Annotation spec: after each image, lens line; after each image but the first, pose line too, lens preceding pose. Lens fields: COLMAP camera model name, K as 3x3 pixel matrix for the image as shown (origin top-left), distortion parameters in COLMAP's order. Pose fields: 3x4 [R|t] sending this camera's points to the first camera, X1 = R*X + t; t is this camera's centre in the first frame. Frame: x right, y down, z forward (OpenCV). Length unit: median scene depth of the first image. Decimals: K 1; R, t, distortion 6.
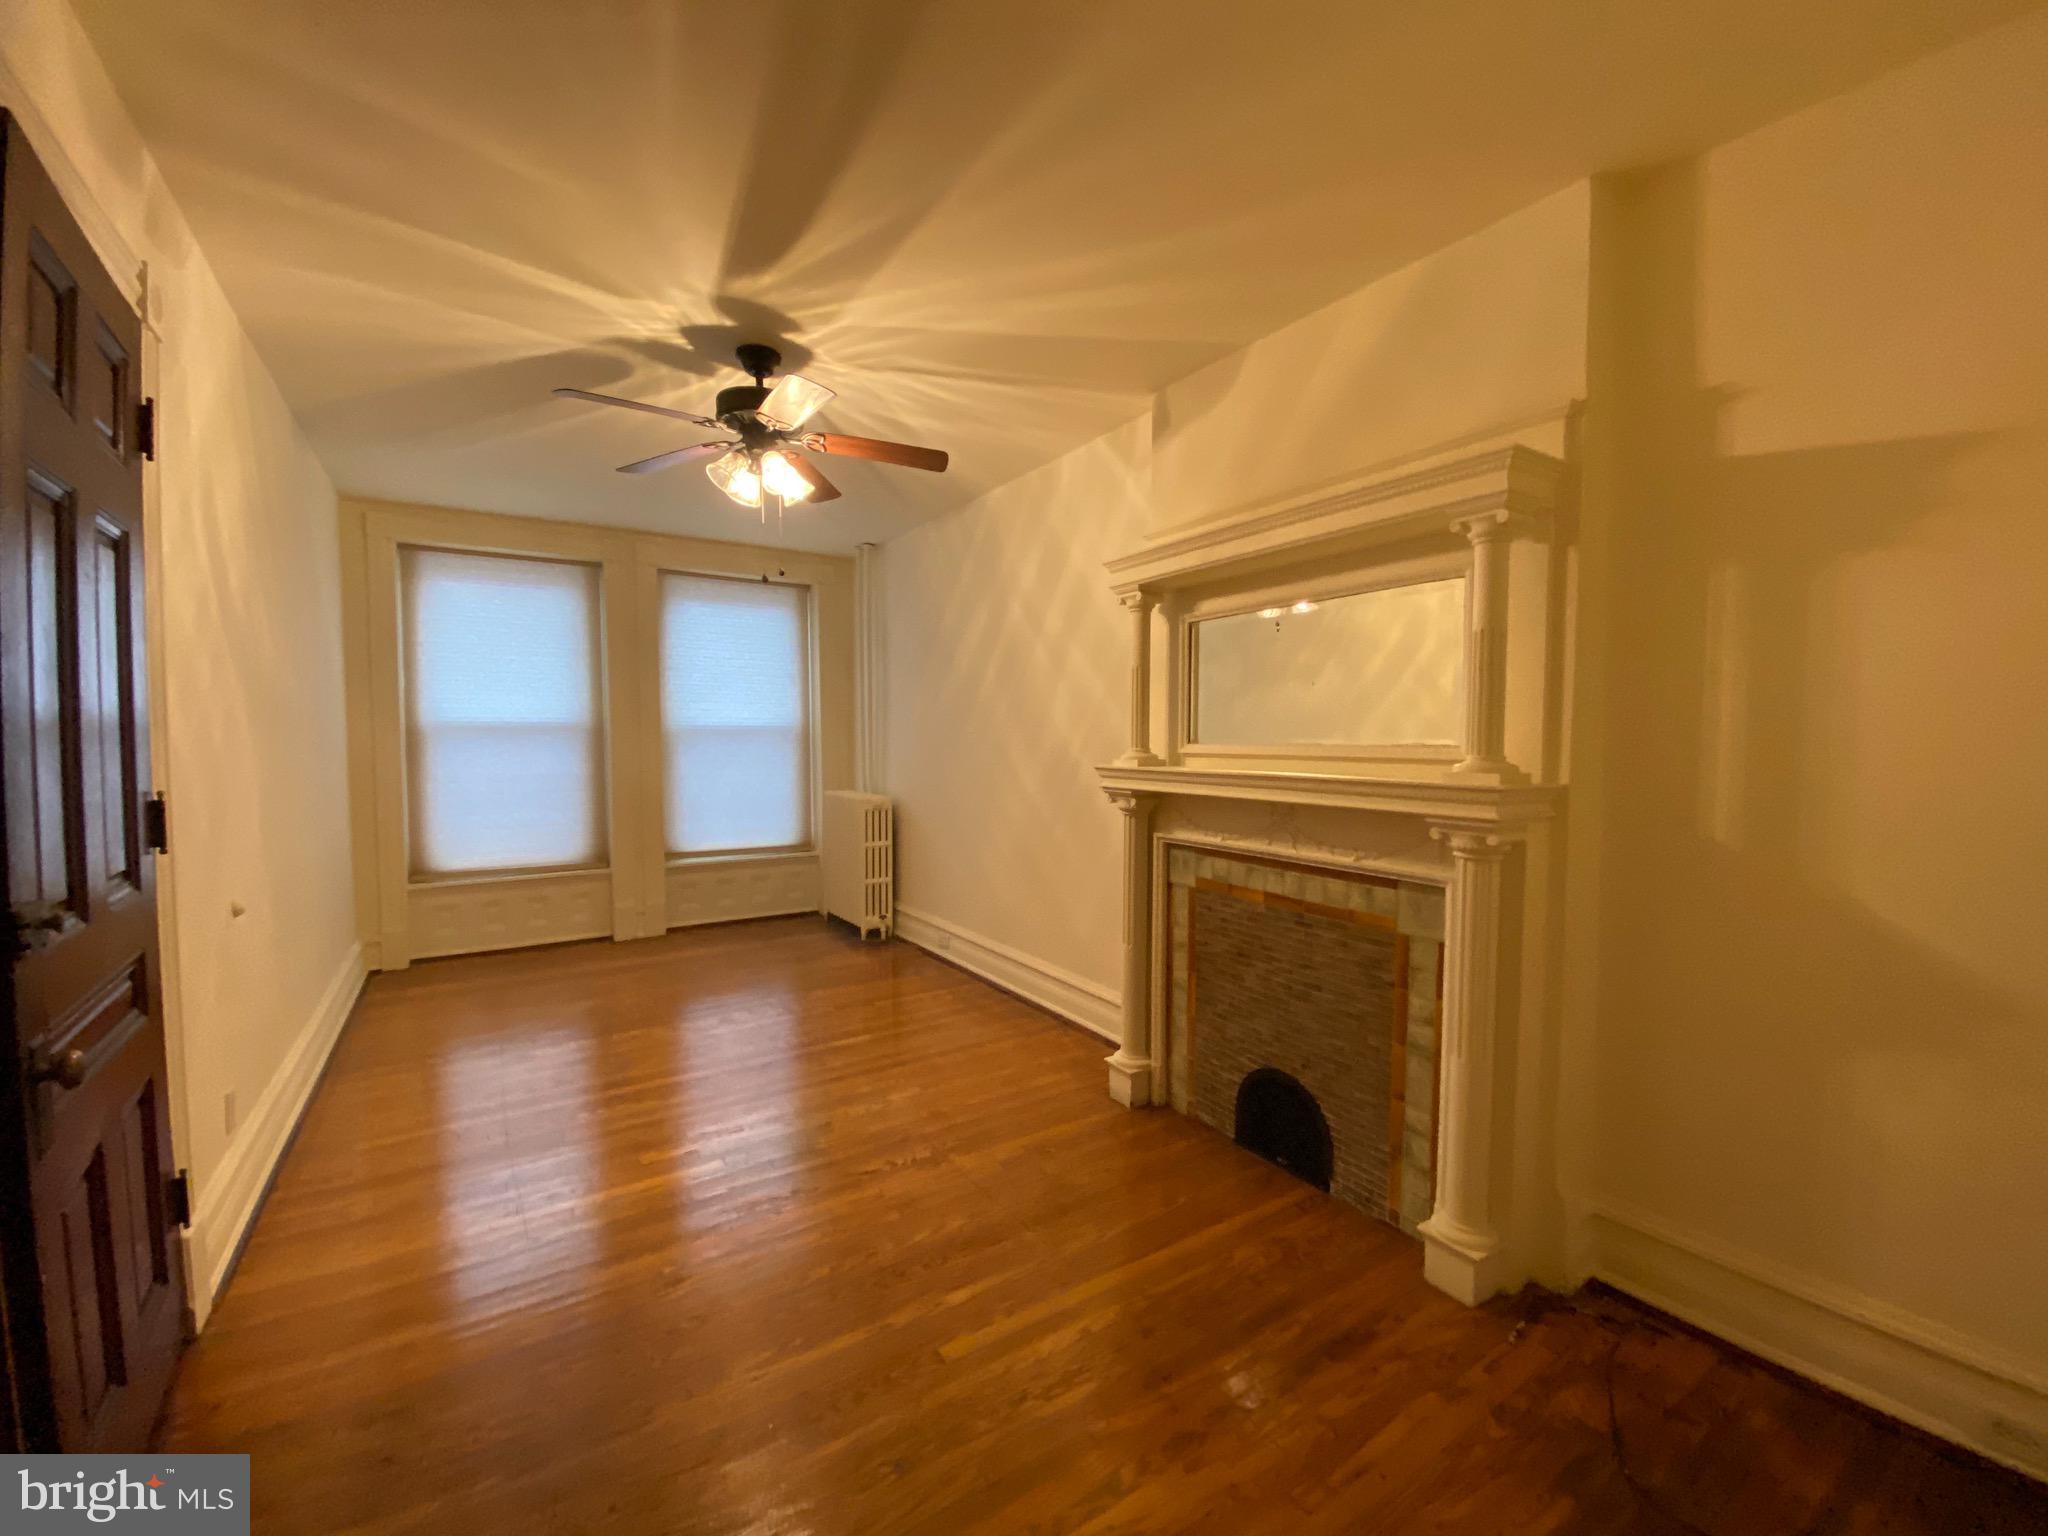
lens RADIAL K [[831.6, 0, 1026.4], [0, 831.6, 779.4], [0, 0, 1]] dist [0.036235, -0.000158]
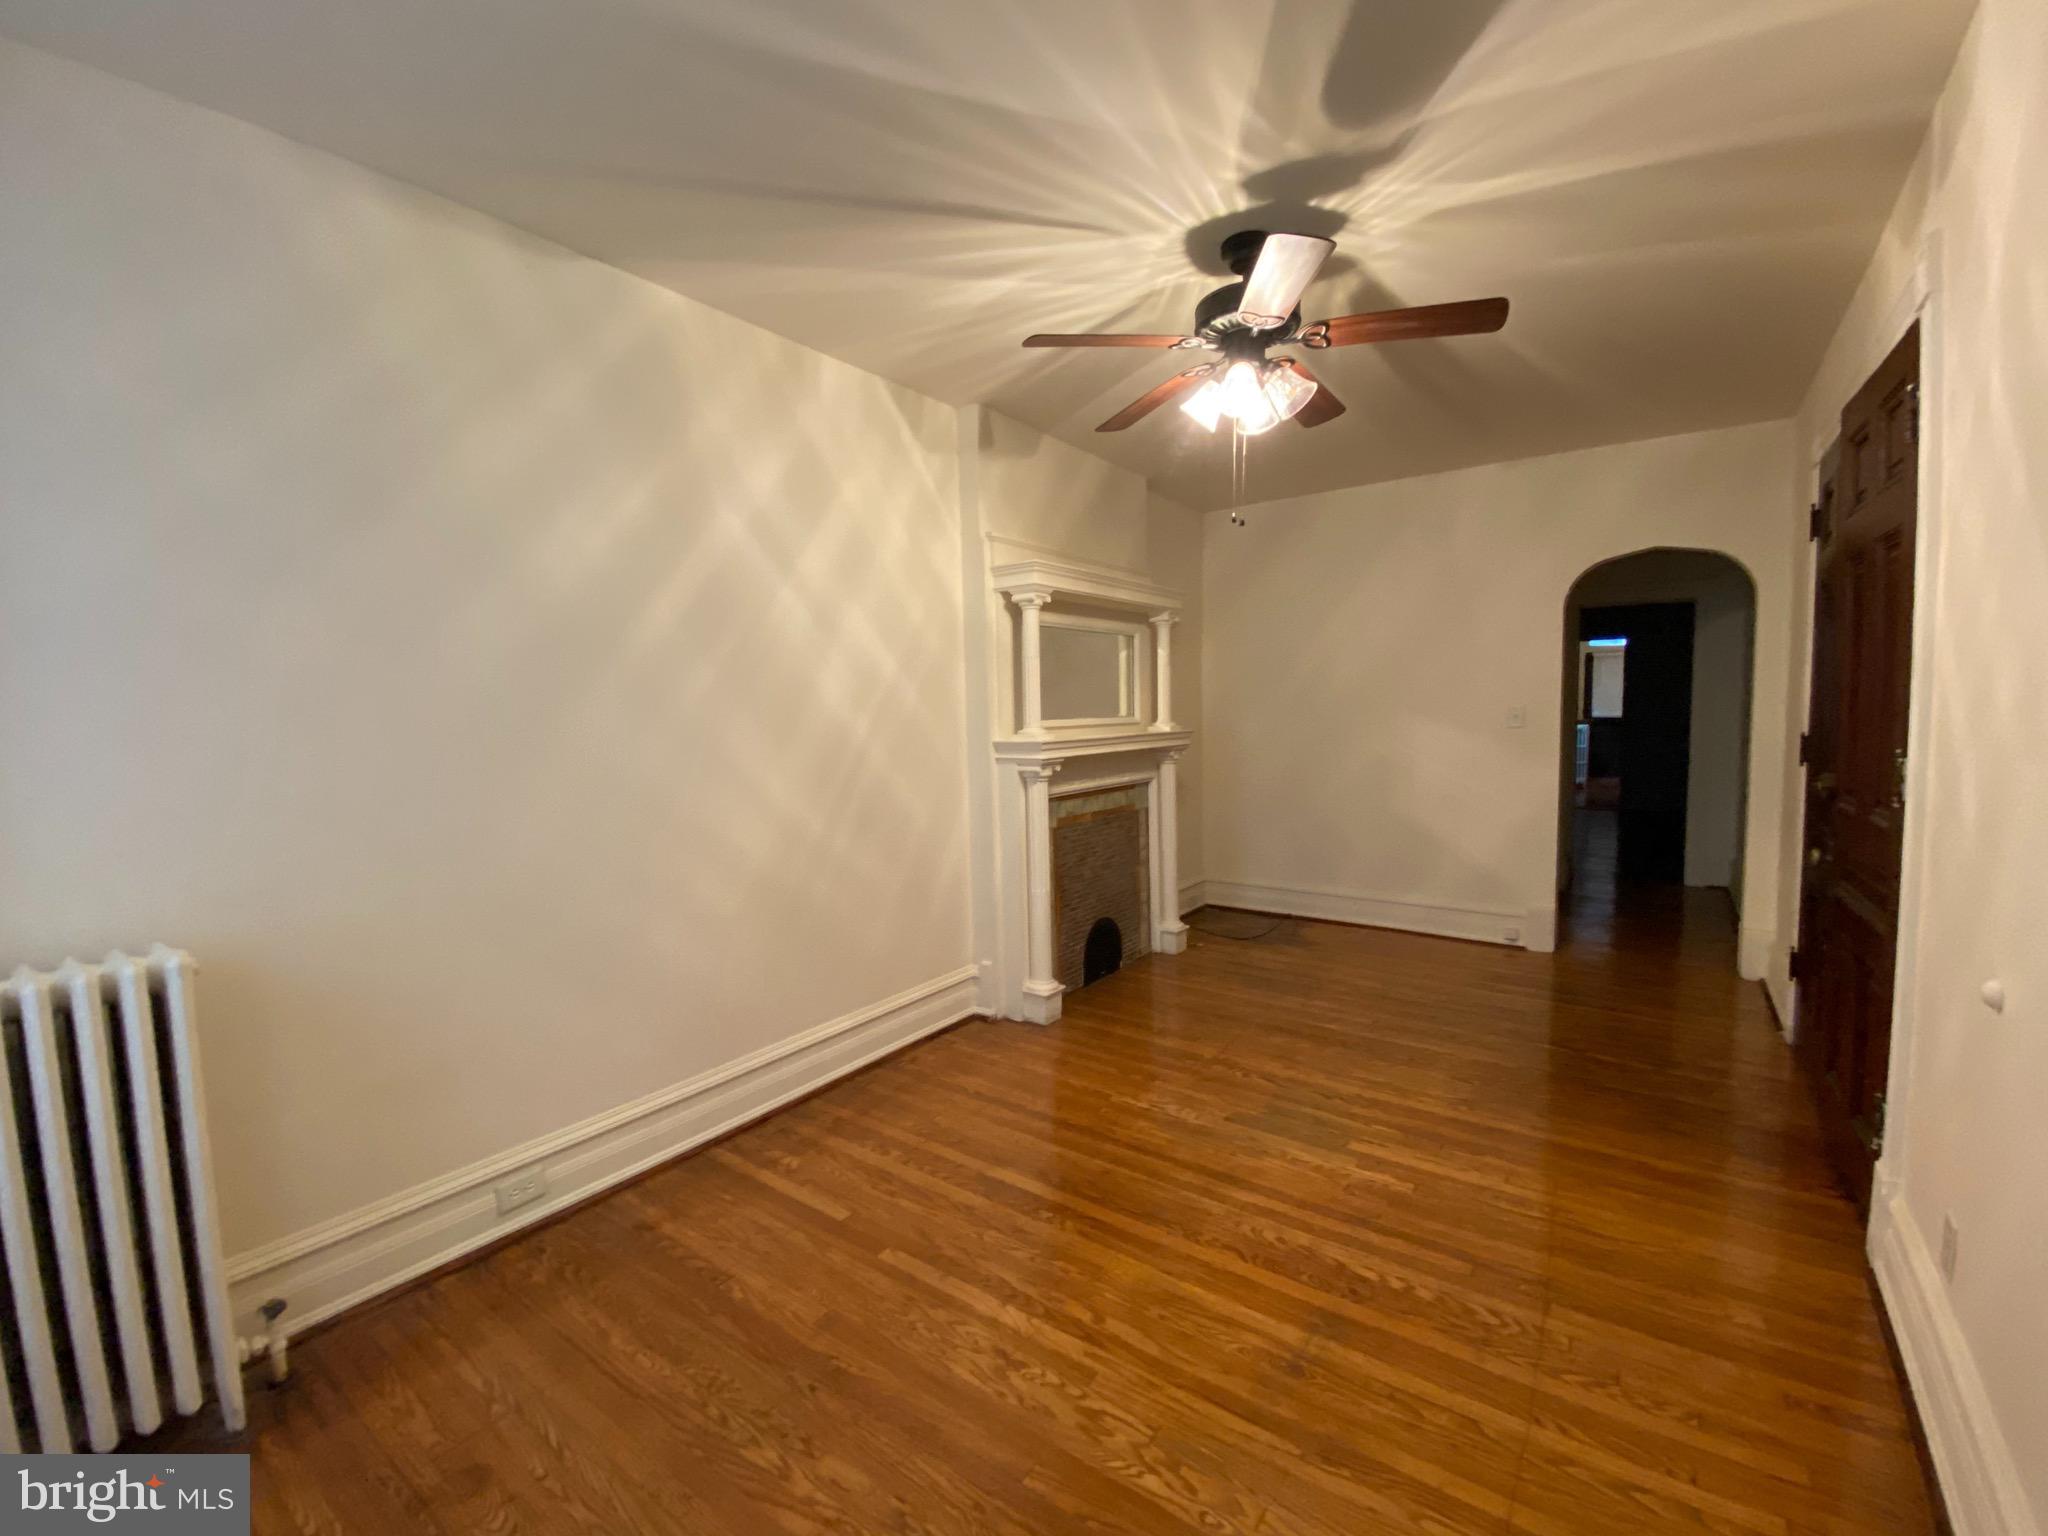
lens RADIAL K [[831.6, 0, 1027.2], [0, 831.6, 770.3], [0, 0, 1]] dist [0.036235, -0.000158]
pose [[-0.348950, -0.066664, 0.934767, -1.051268], [0.069381, 0.992891, 0.096709, -0.094657], [-0.934570, 0.098602, -0.341844, 1.542637]]
